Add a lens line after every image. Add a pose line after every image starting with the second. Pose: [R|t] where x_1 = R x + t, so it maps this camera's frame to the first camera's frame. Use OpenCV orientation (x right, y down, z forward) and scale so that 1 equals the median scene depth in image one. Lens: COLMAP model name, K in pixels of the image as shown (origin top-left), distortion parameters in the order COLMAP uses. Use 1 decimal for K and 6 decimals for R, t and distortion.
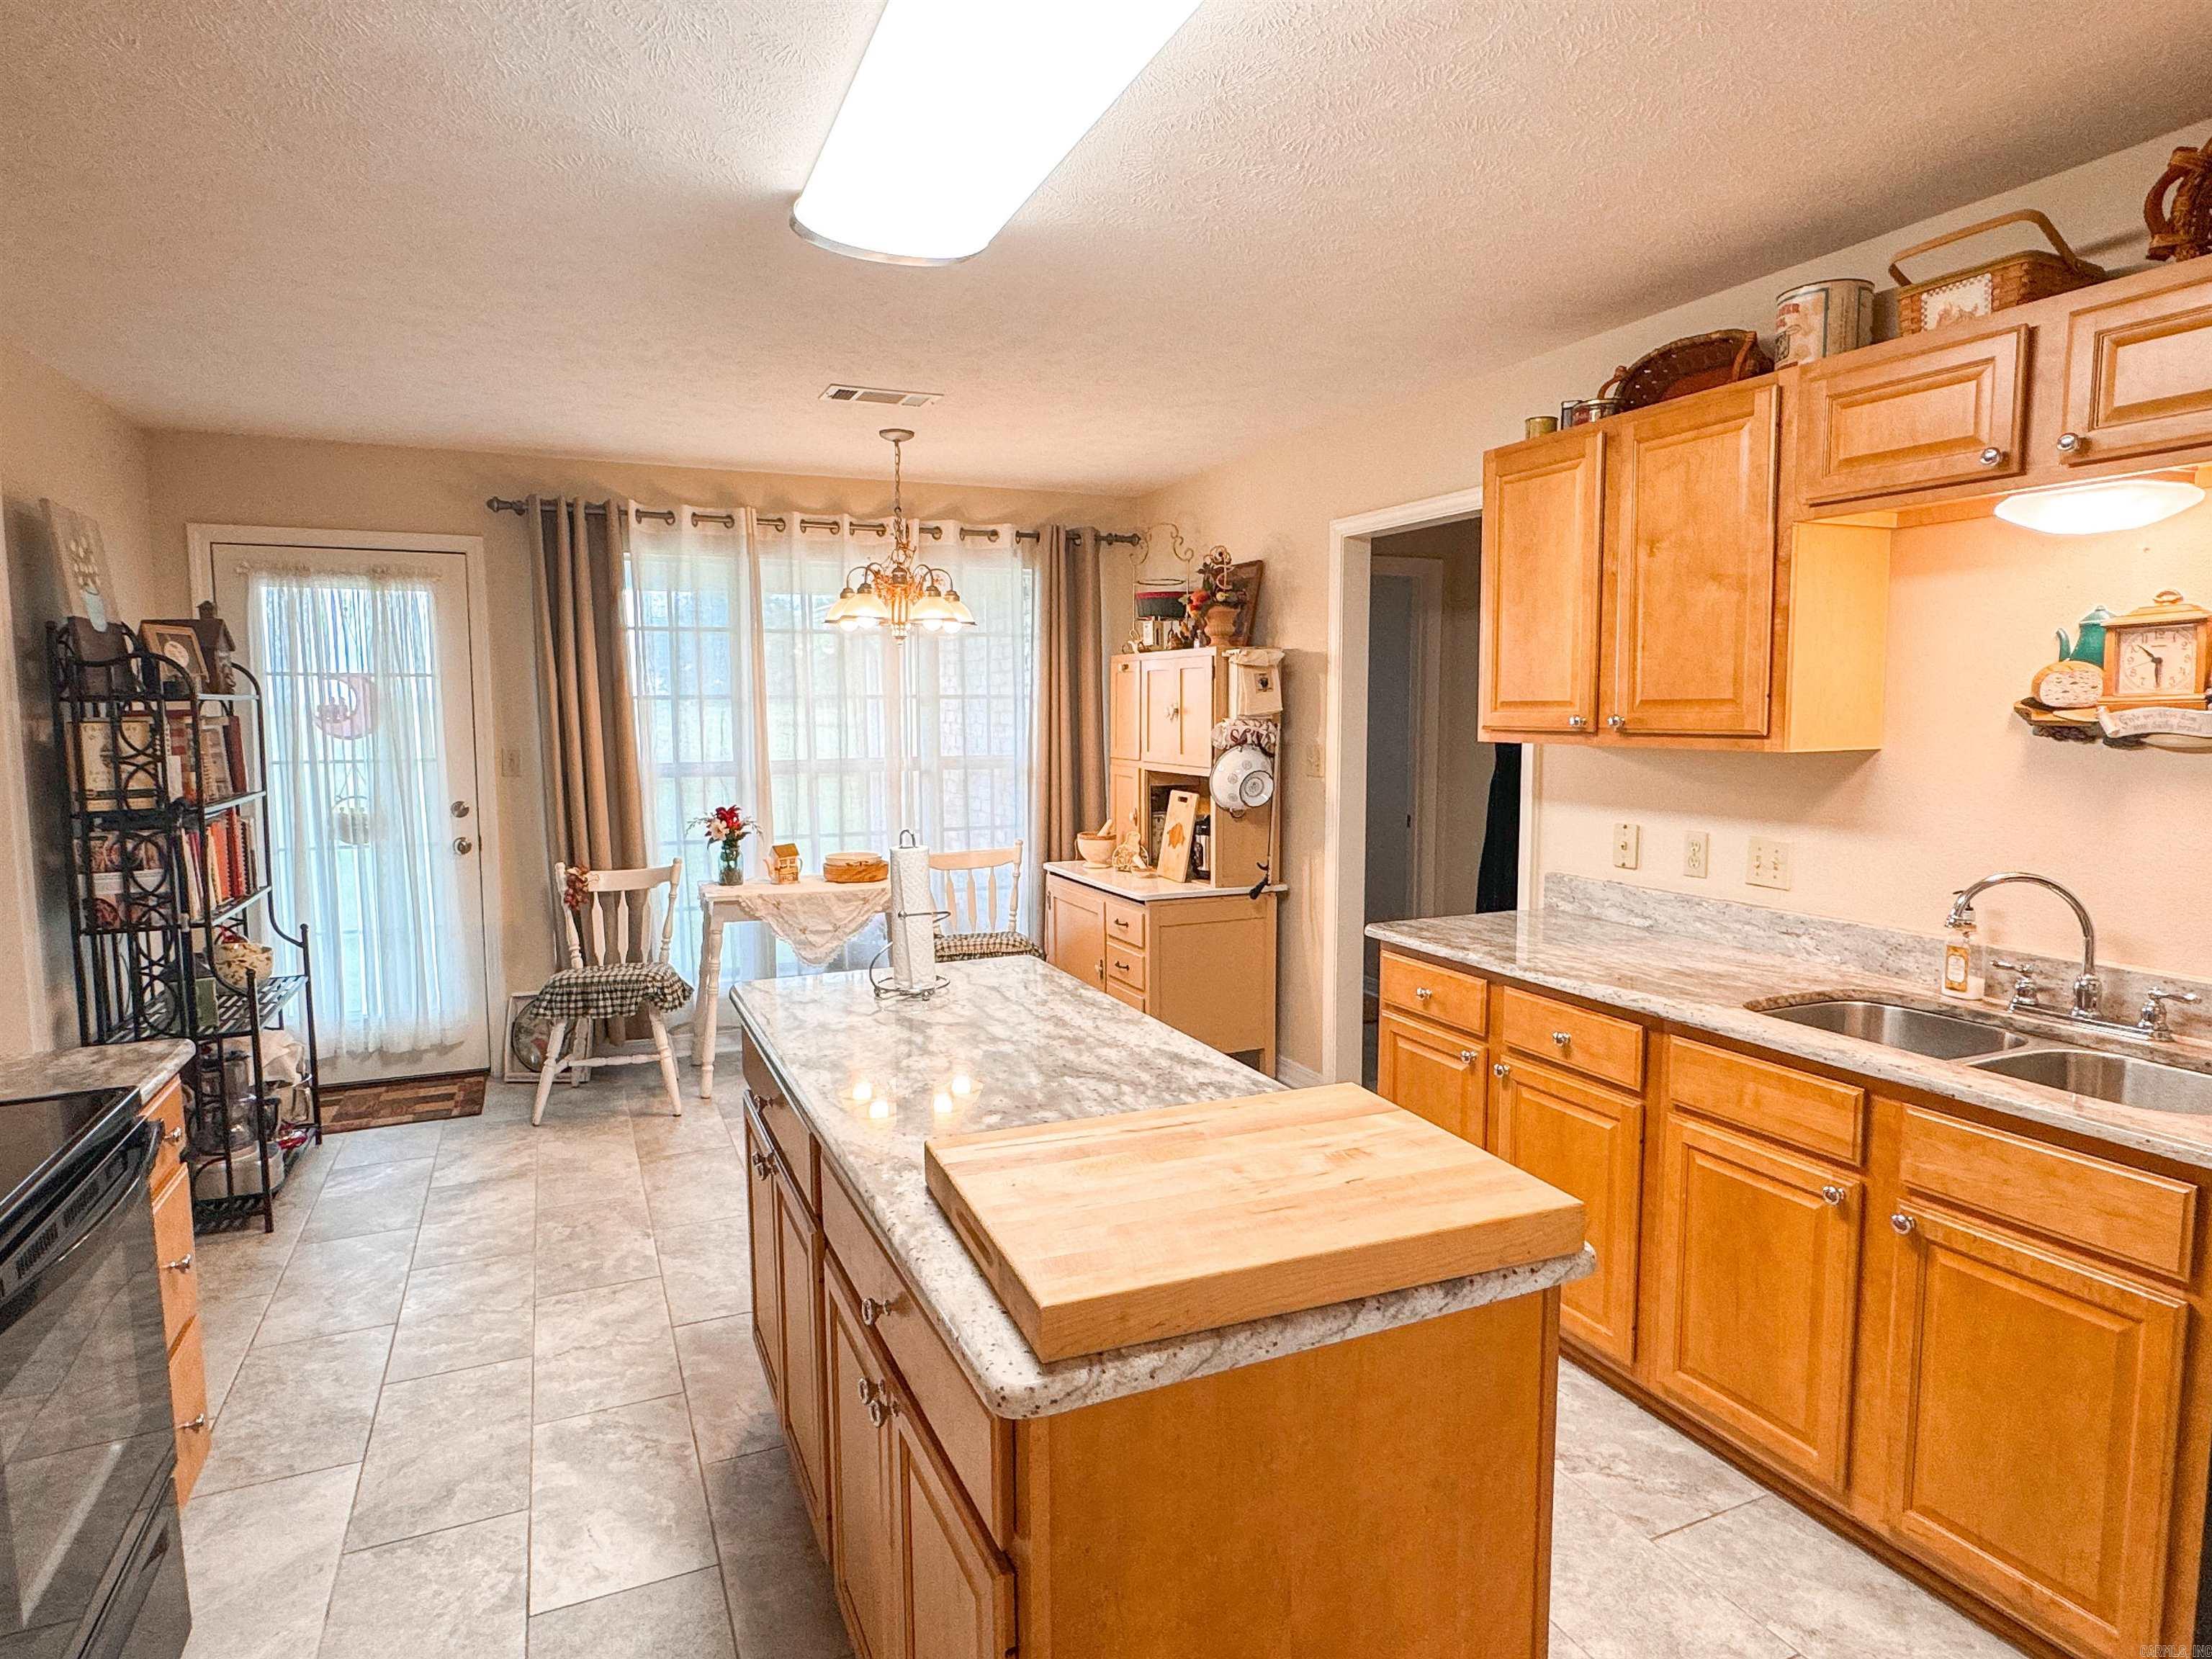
lens RADIAL K [[1249.8, 0, 1094.3], [0, 1249.8, 821.0], [0, 0, 1]] dist [-0.002557, 0.000592]
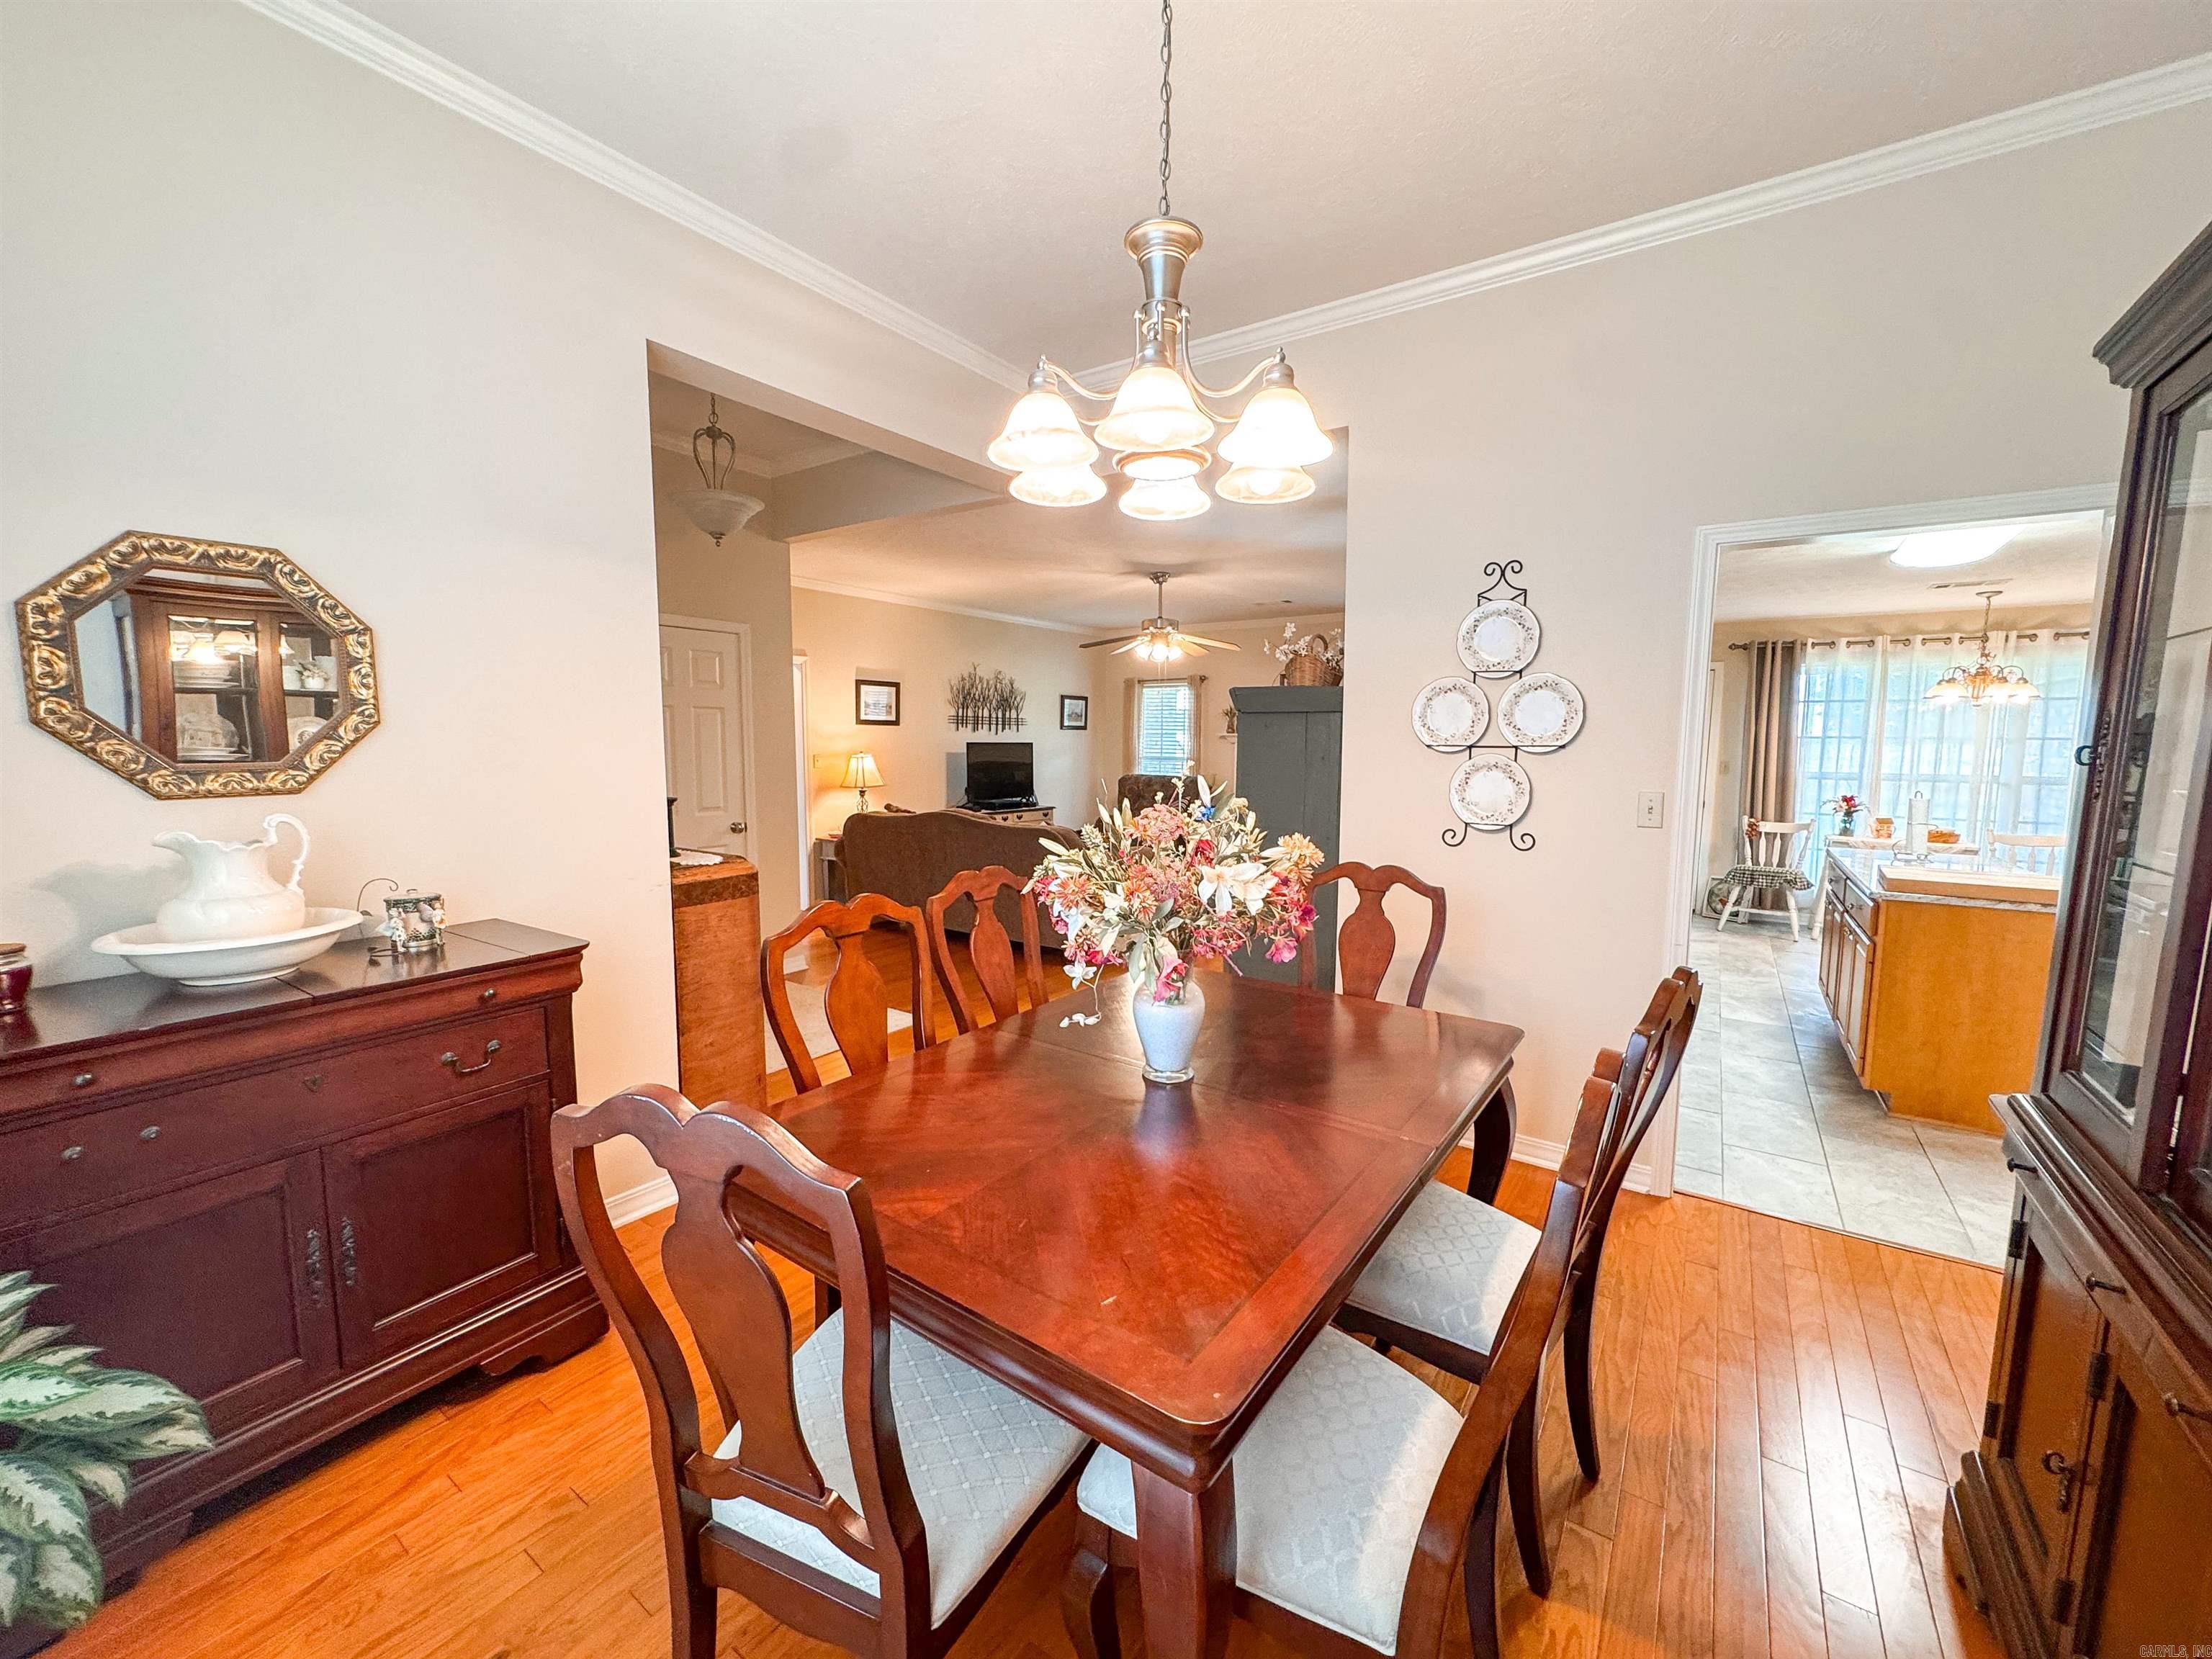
lens RADIAL K [[880.3, 0, 1106.7], [0, 880.3, 826.8], [0, 0, 1]] dist [-0.002354, -0.000407]
pose [[0.526477, 0.095794, -0.844776, 0.275652], [-0.090561, 0.994298, 0.056311, 0.070882], [0.845353, 0.046858, 0.532150, -0.743931]]
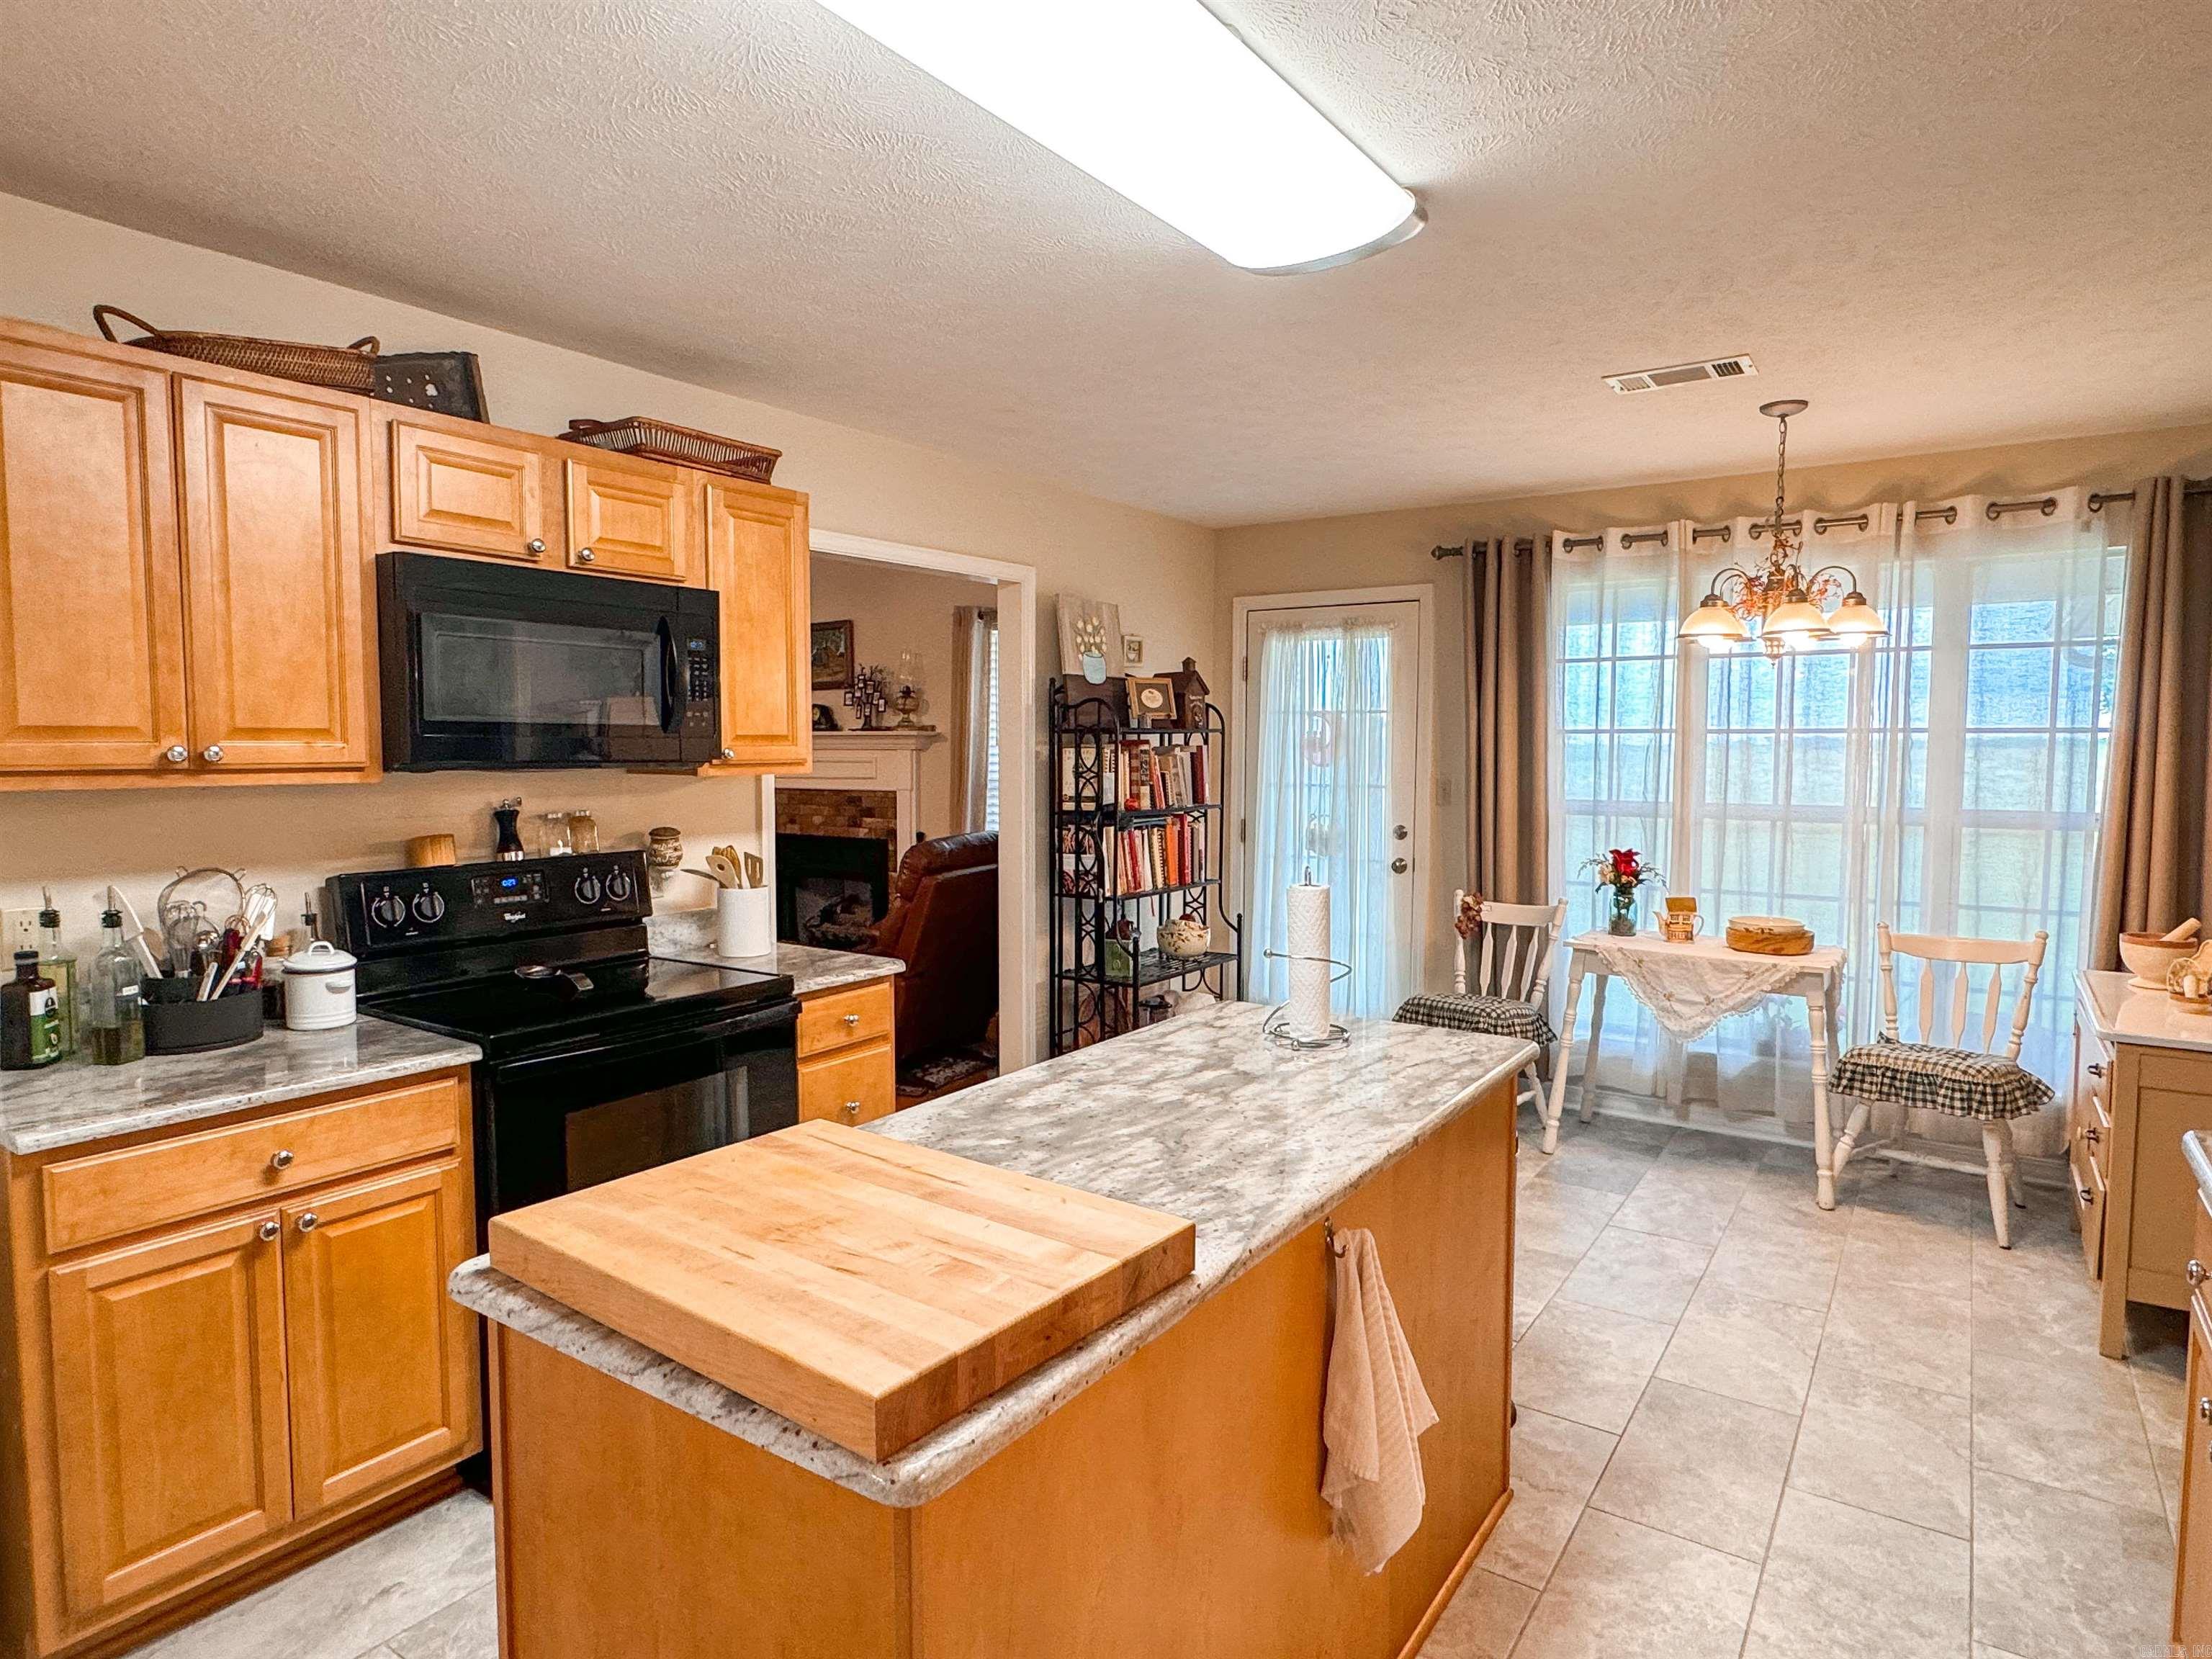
lens RADIAL K [[1249.8, 0, 1094.3], [0, 1249.8, 821.0], [0, 0, 1]] dist [-0.002557, 0.000592]
pose [[0.523493, 0.059225, -0.849969, 0.314880], [-0.085325, 0.996210, 0.016864, -0.016314], [0.847747, 0.063696, 0.526563, 0.207020]]
